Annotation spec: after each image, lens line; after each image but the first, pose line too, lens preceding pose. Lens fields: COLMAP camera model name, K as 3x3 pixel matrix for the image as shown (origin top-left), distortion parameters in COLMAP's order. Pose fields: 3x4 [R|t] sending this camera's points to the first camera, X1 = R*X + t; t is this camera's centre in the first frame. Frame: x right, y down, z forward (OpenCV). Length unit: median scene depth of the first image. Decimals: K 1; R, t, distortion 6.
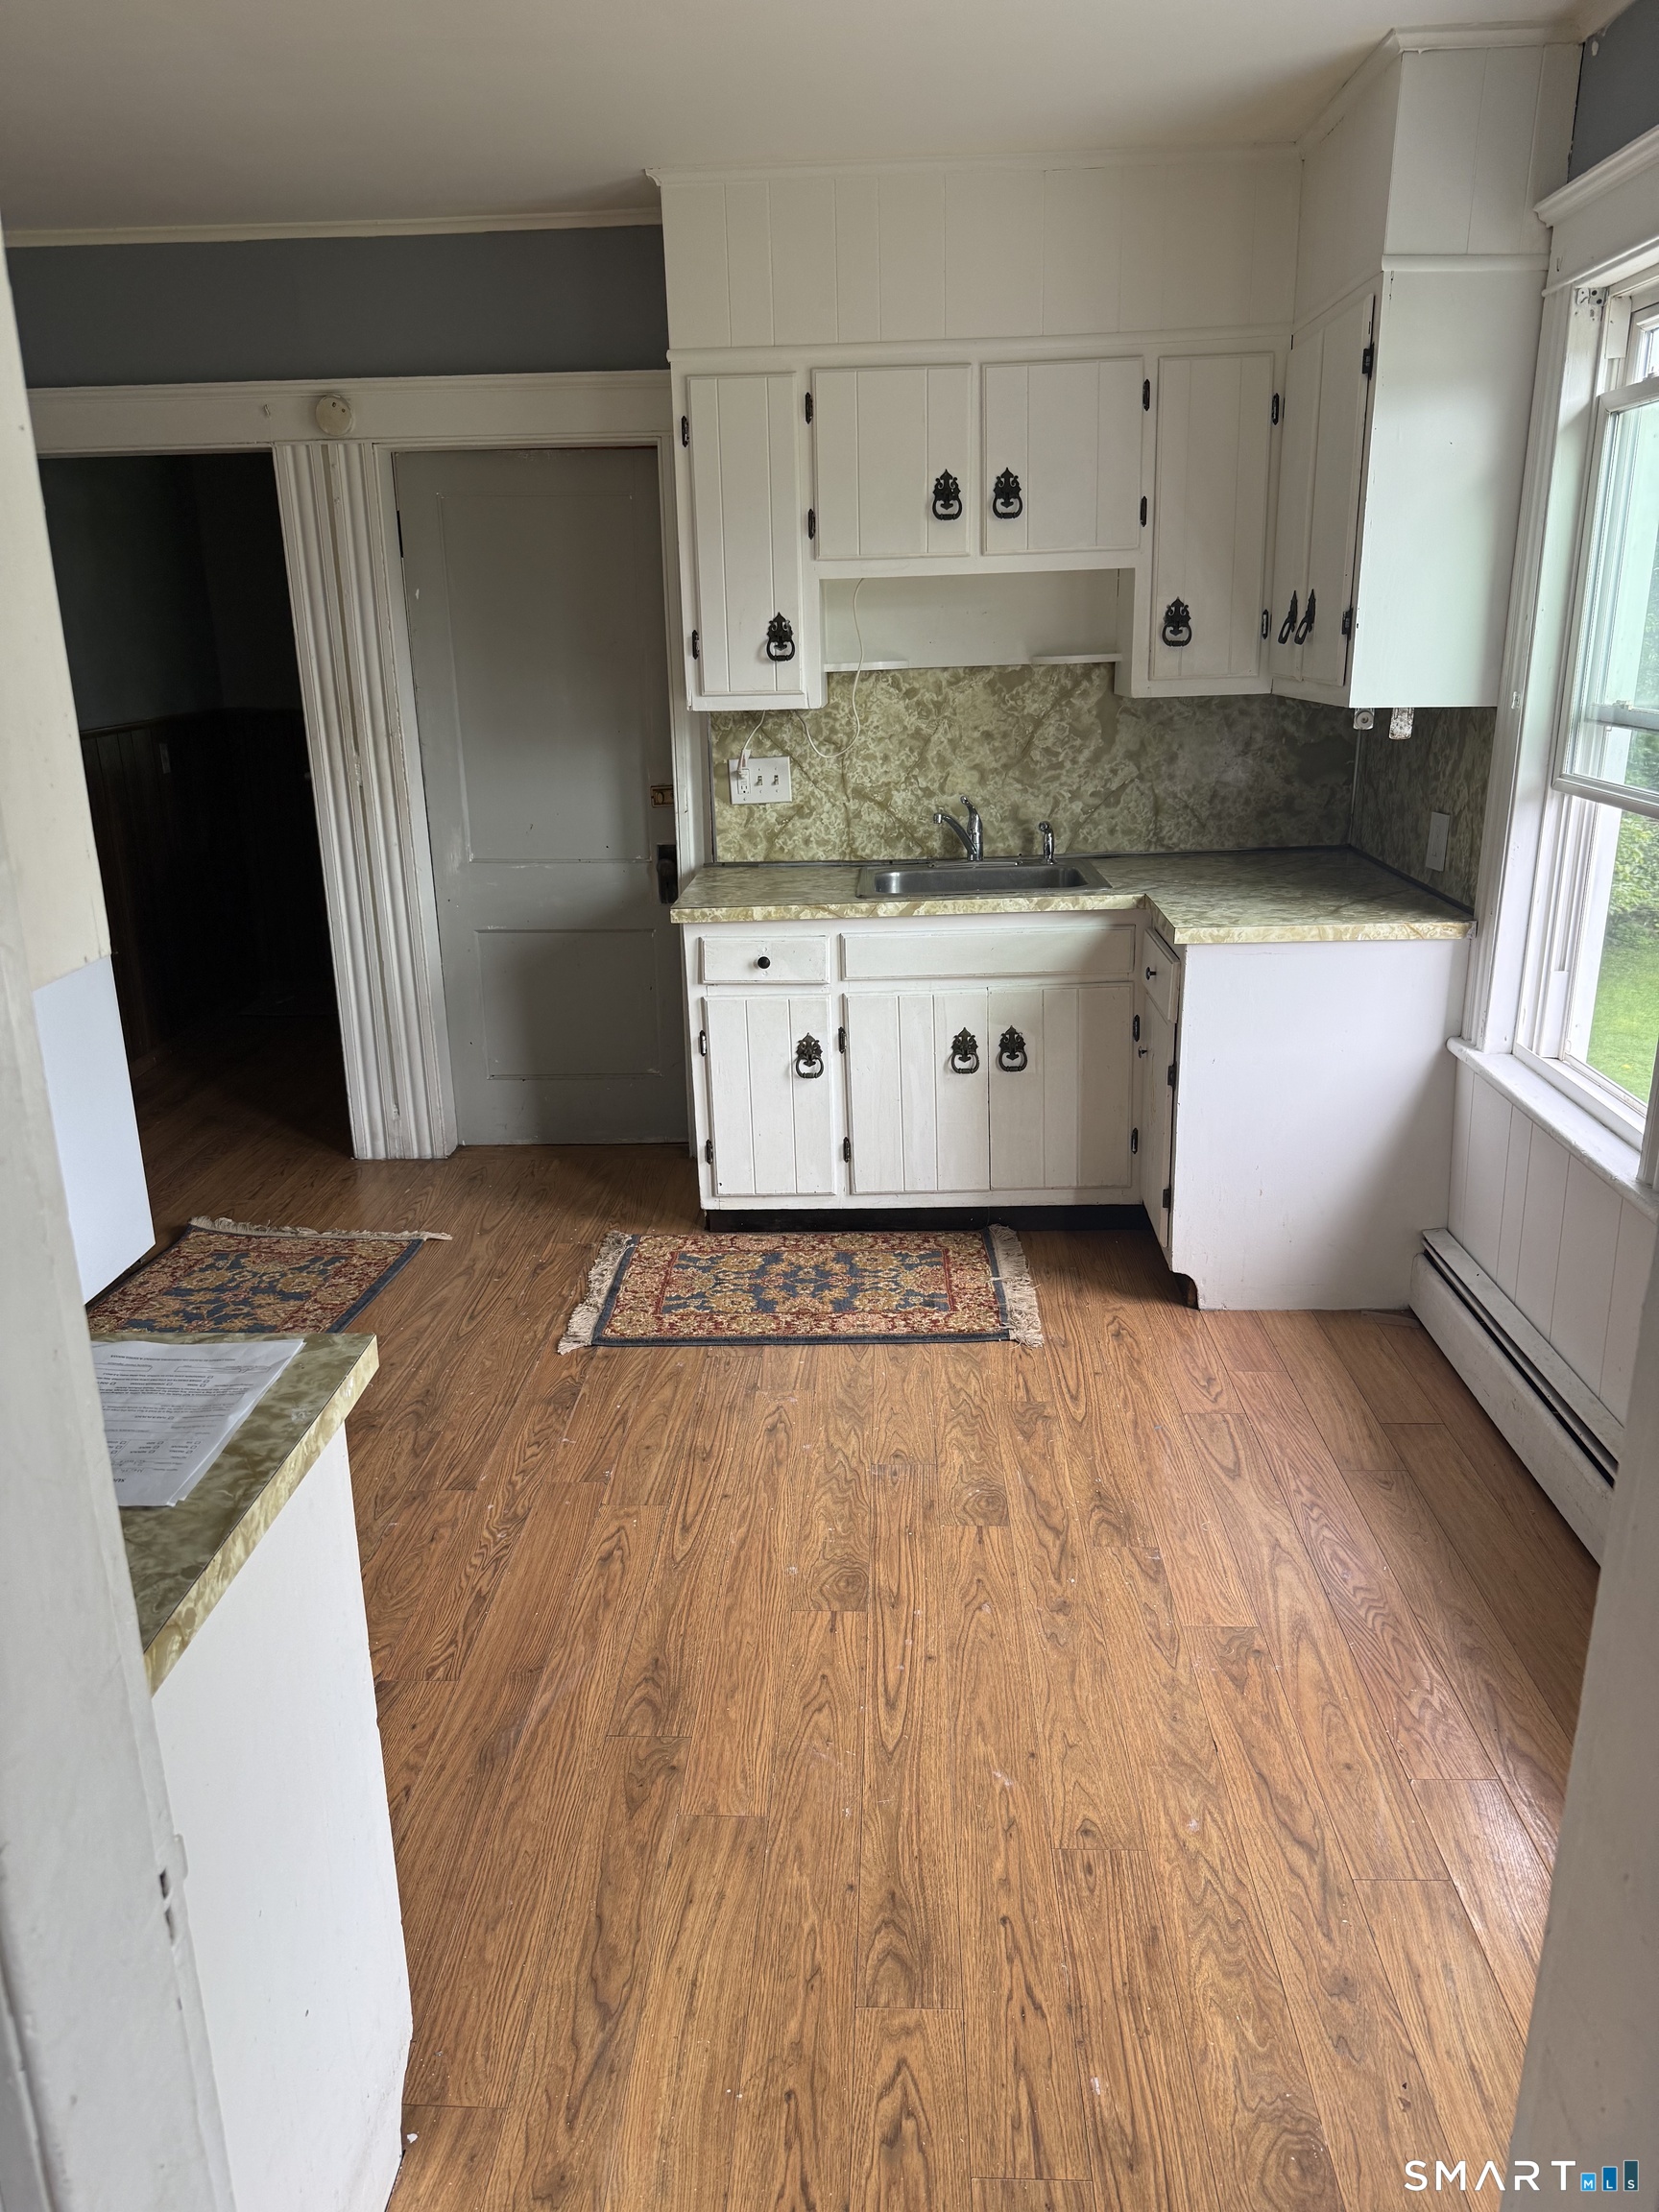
lens RADIAL K [[1583.4, 0, 792.8], [0, 1583.4, 1110.0], [0, 0, 1]] dist [0.242454, -0.370255]
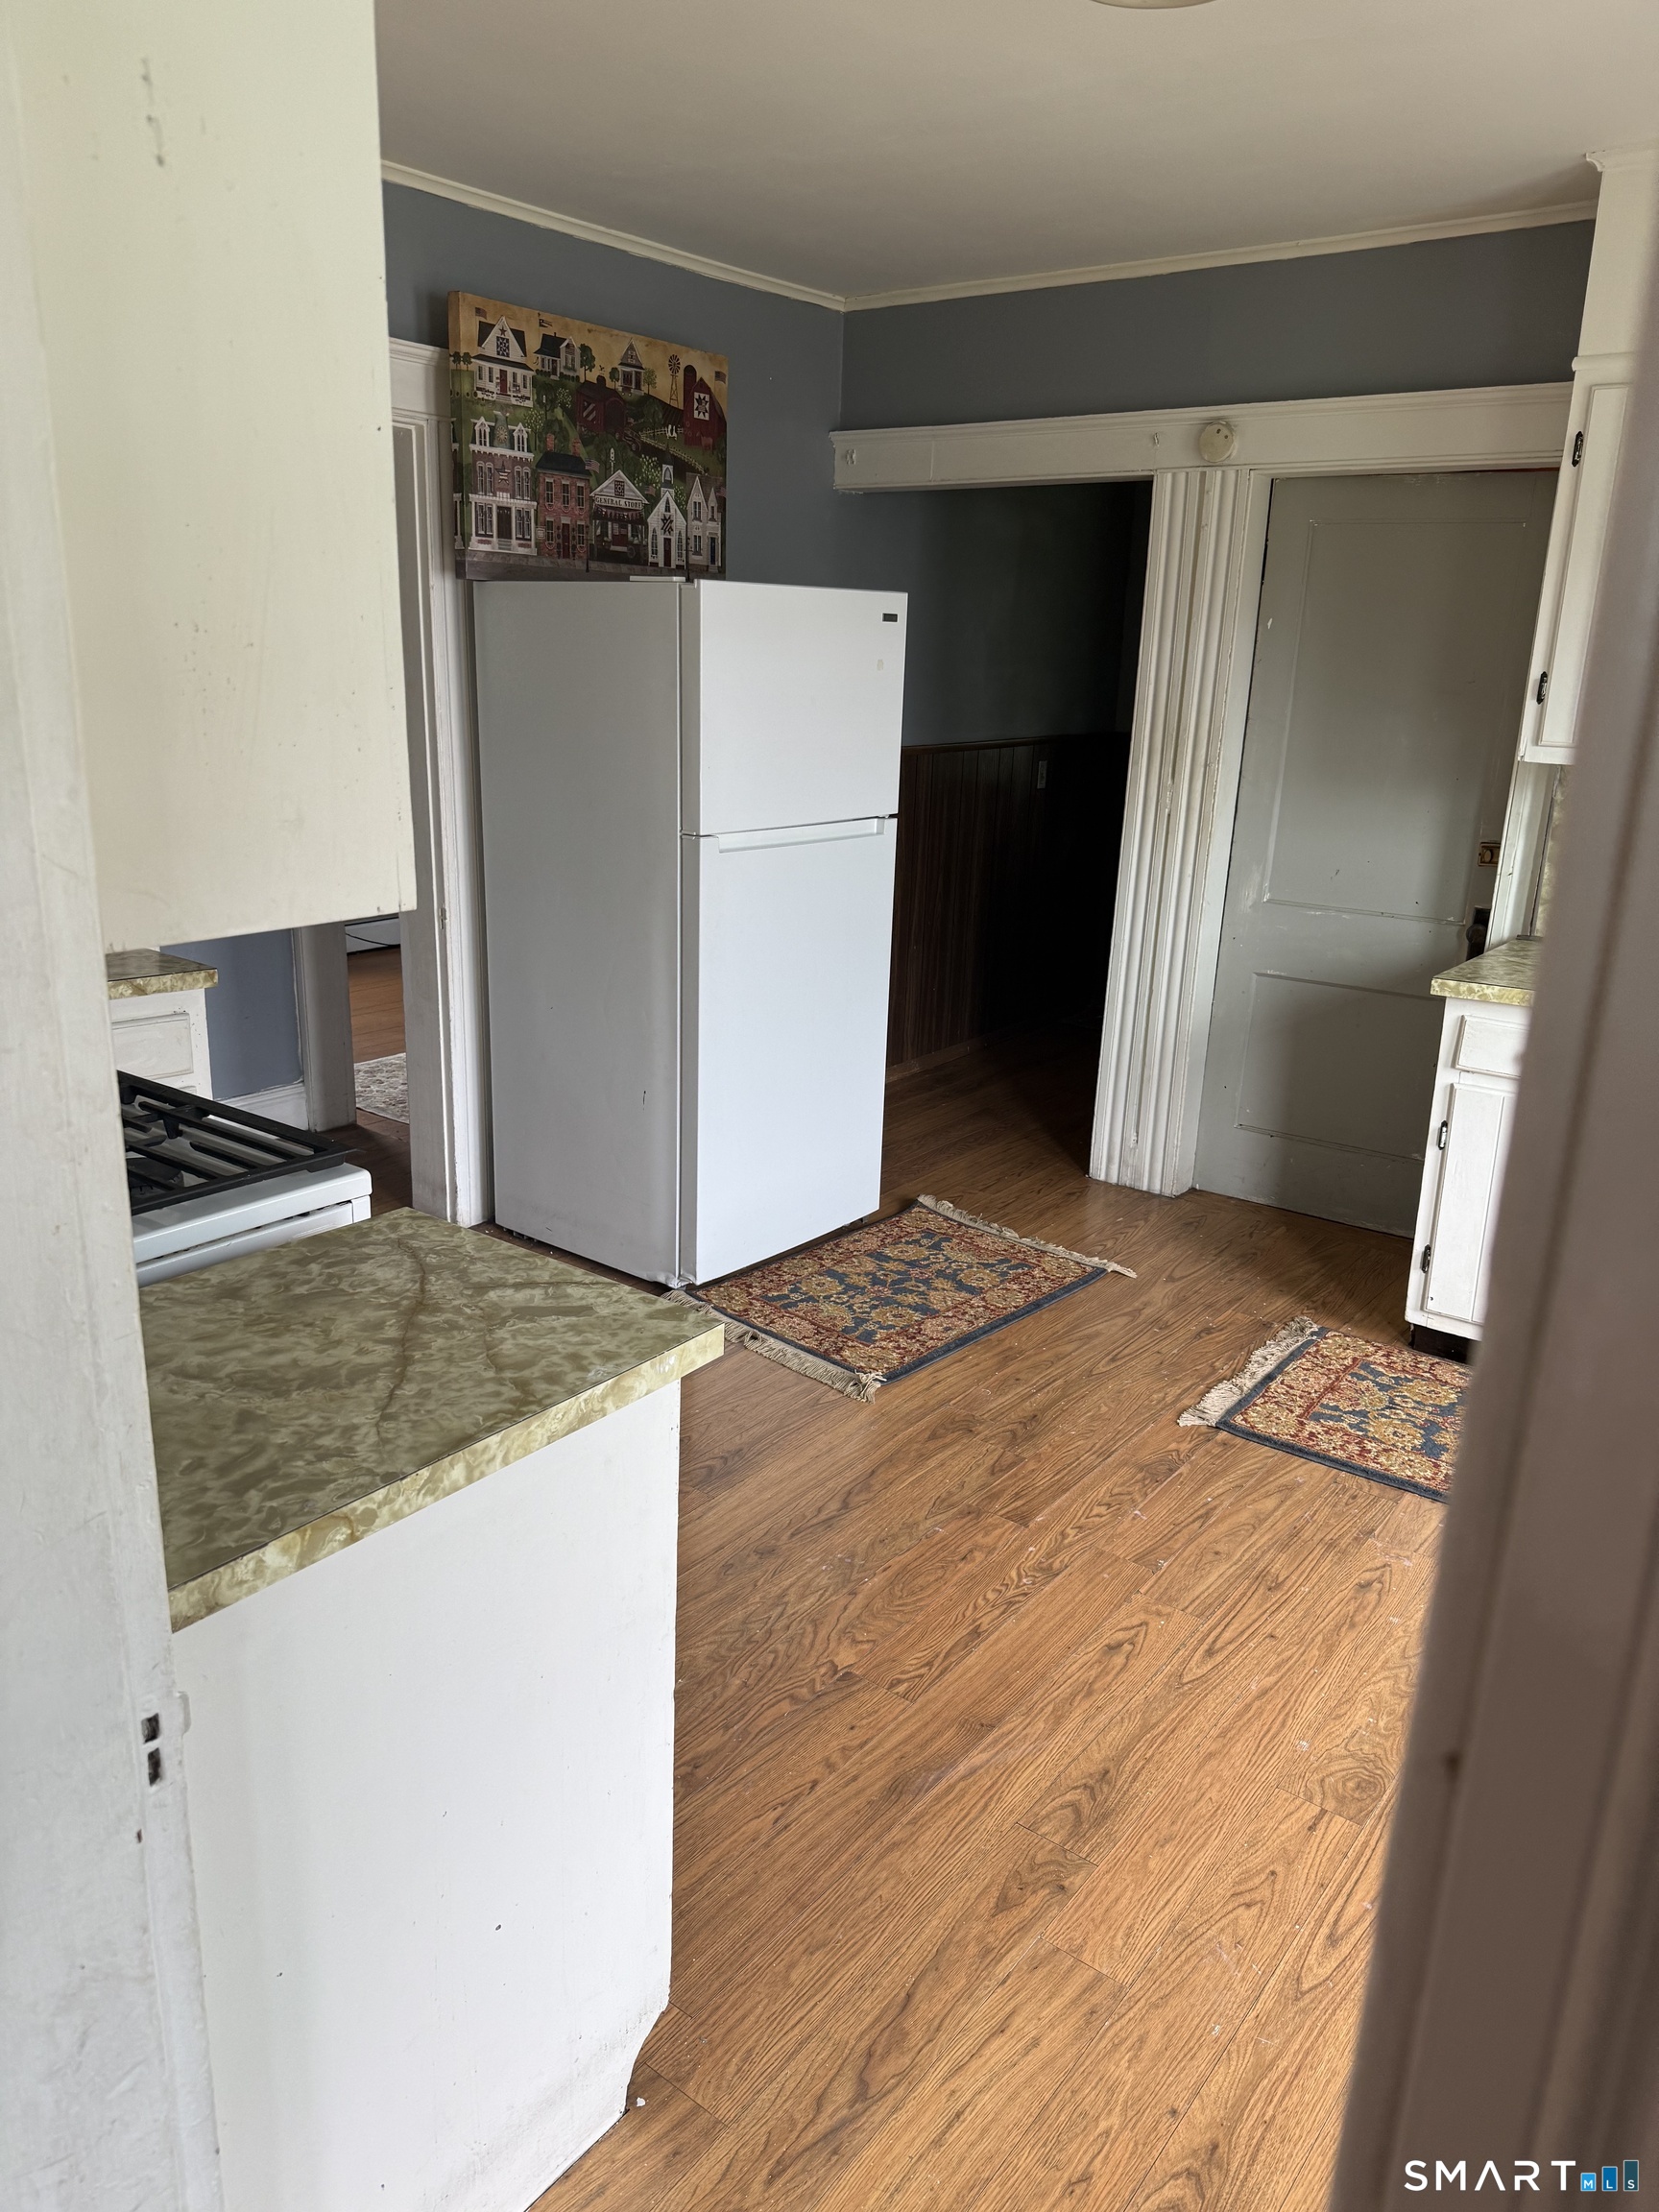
lens RADIAL K [[1583.4, 0, 792.8], [0, 1583.4, 1110.0], [0, 0, 1]] dist [0.242454, -0.370255]
pose [[0.838680, 0.207069, -0.503724, 0.090145], [-0.216265, 0.975477, 0.040924, -0.014945], [0.499845, 0.074616, 0.862895, 0.048782]]
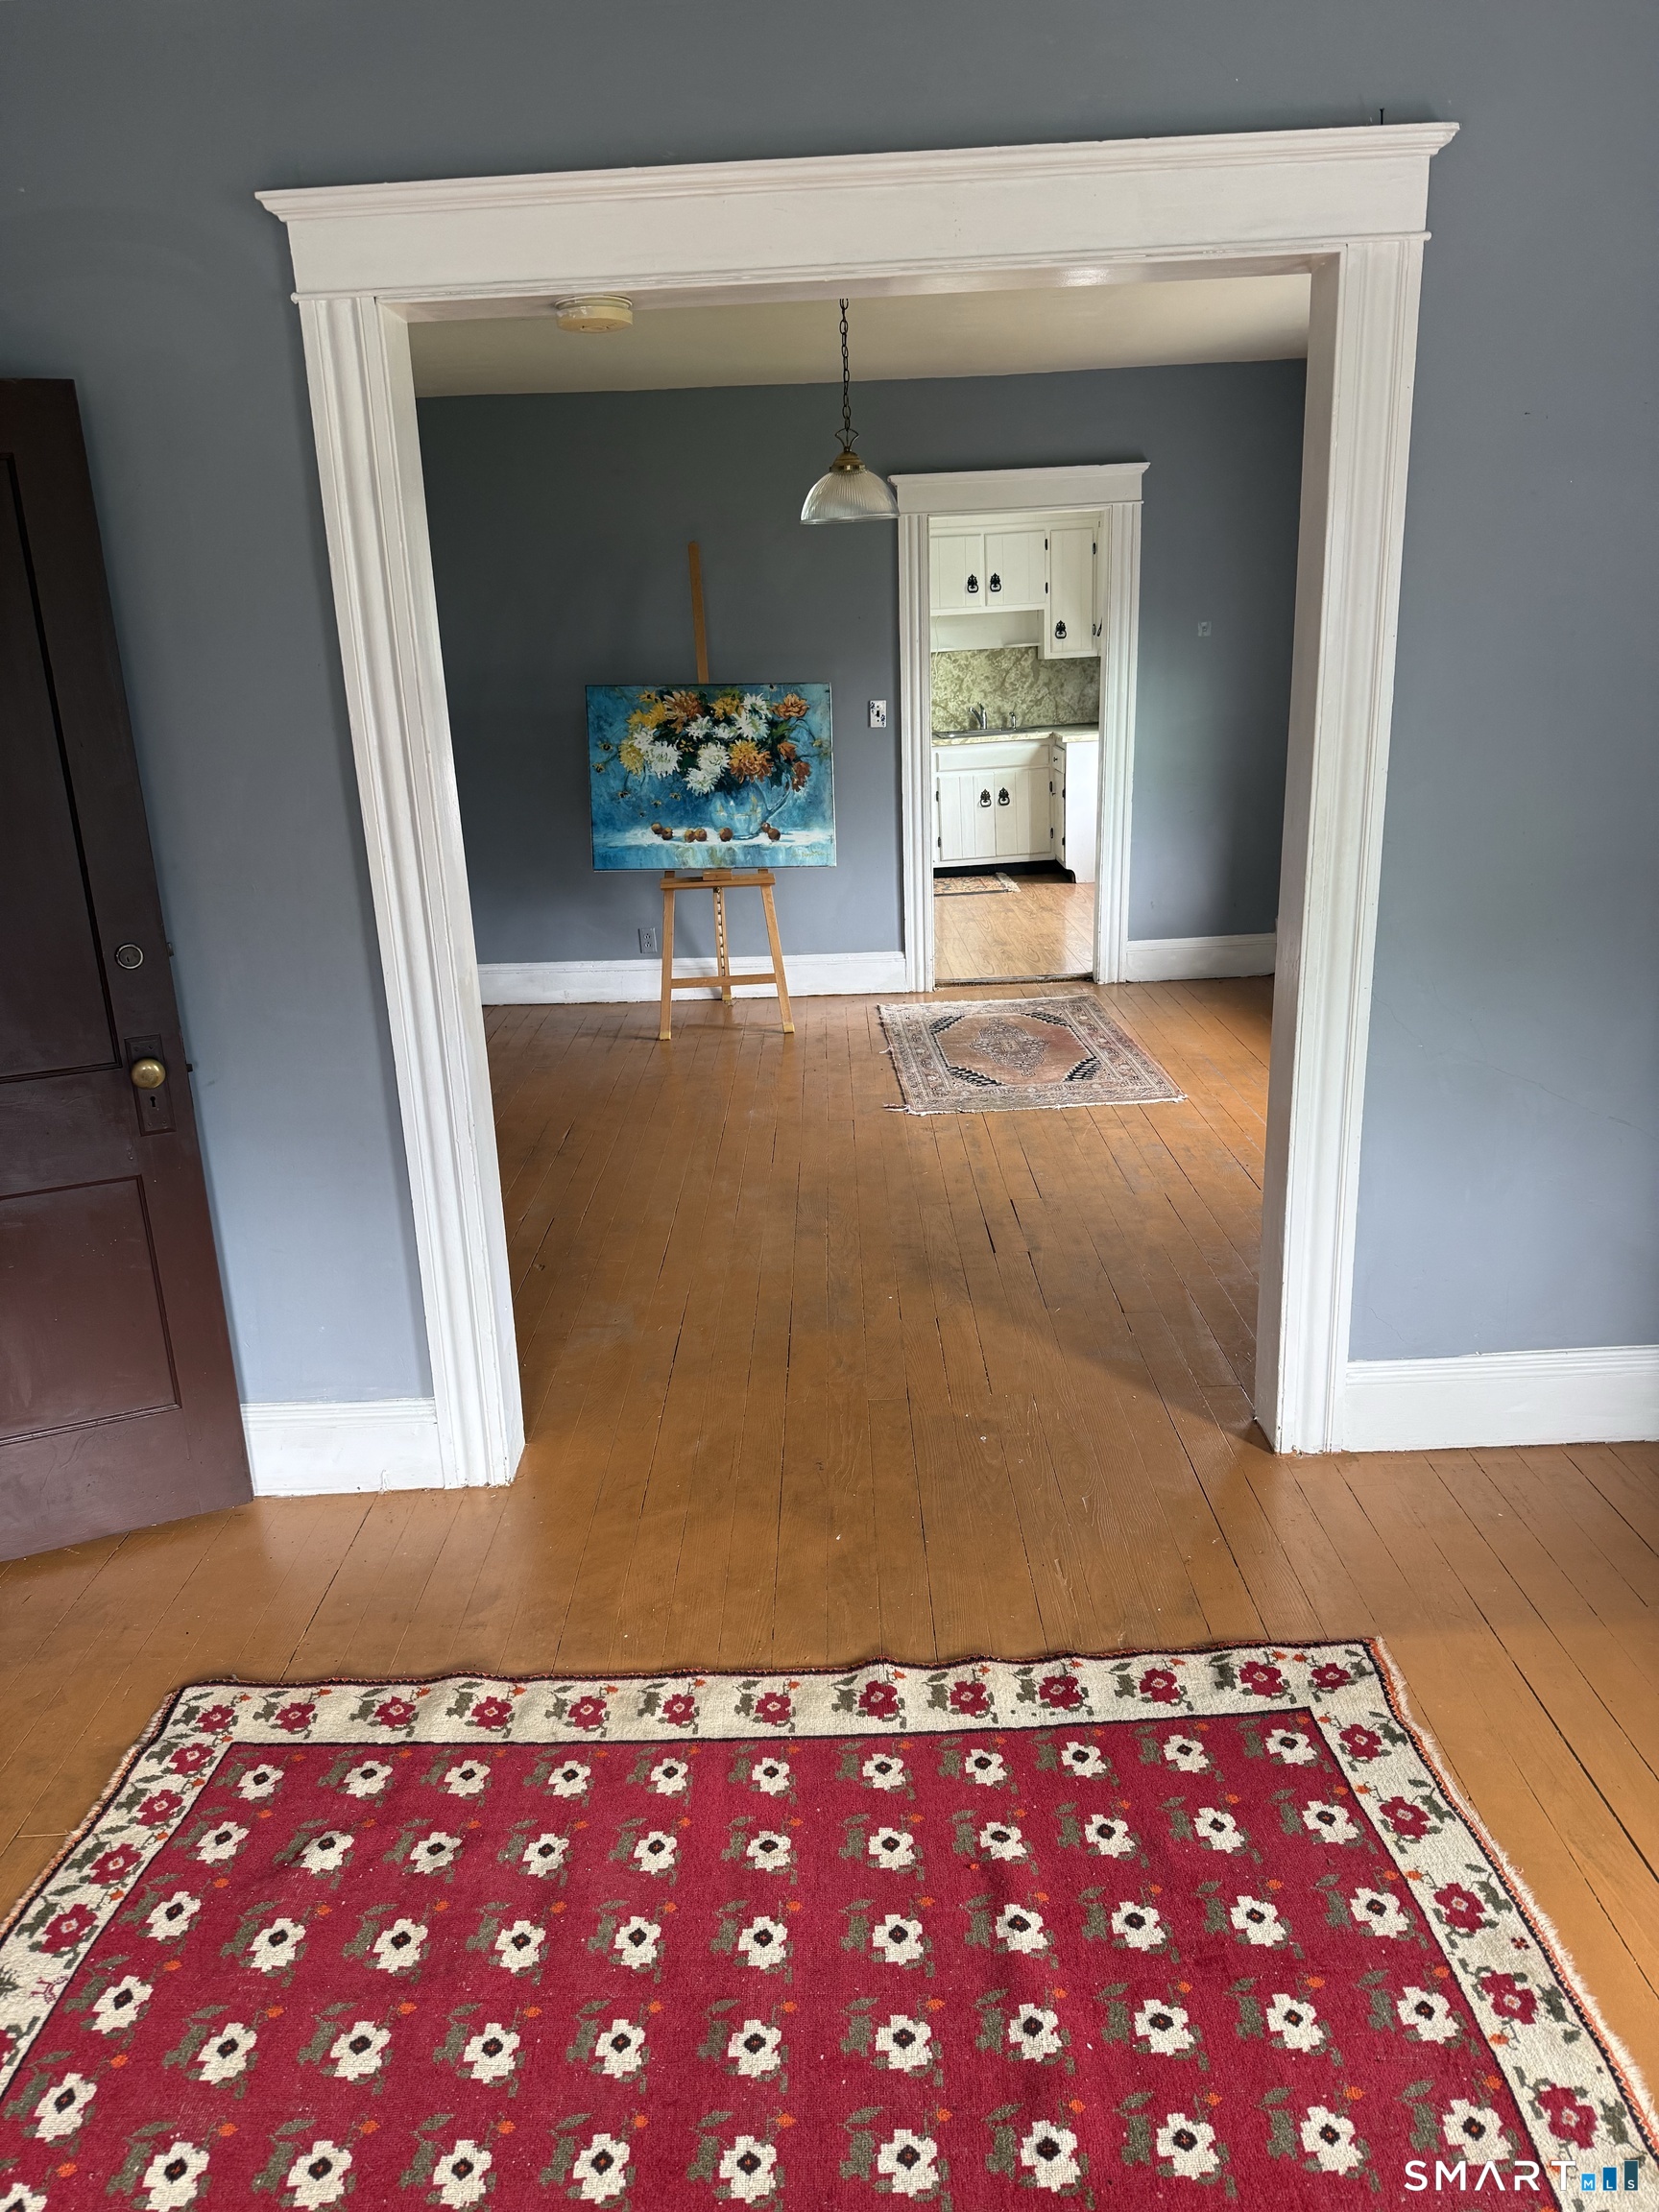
lens RADIAL K [[1583.4, 0, 792.8], [0, 1583.4, 1110.0], [0, 0, 1]] dist [0.242454, -0.370255]
pose [[0.998518, -0.033456, 0.042936, -0.371073], [0.033985, 0.999354, -0.011654, 0.545271], [-0.042518, 0.013096, 0.999010, -1.759401]]
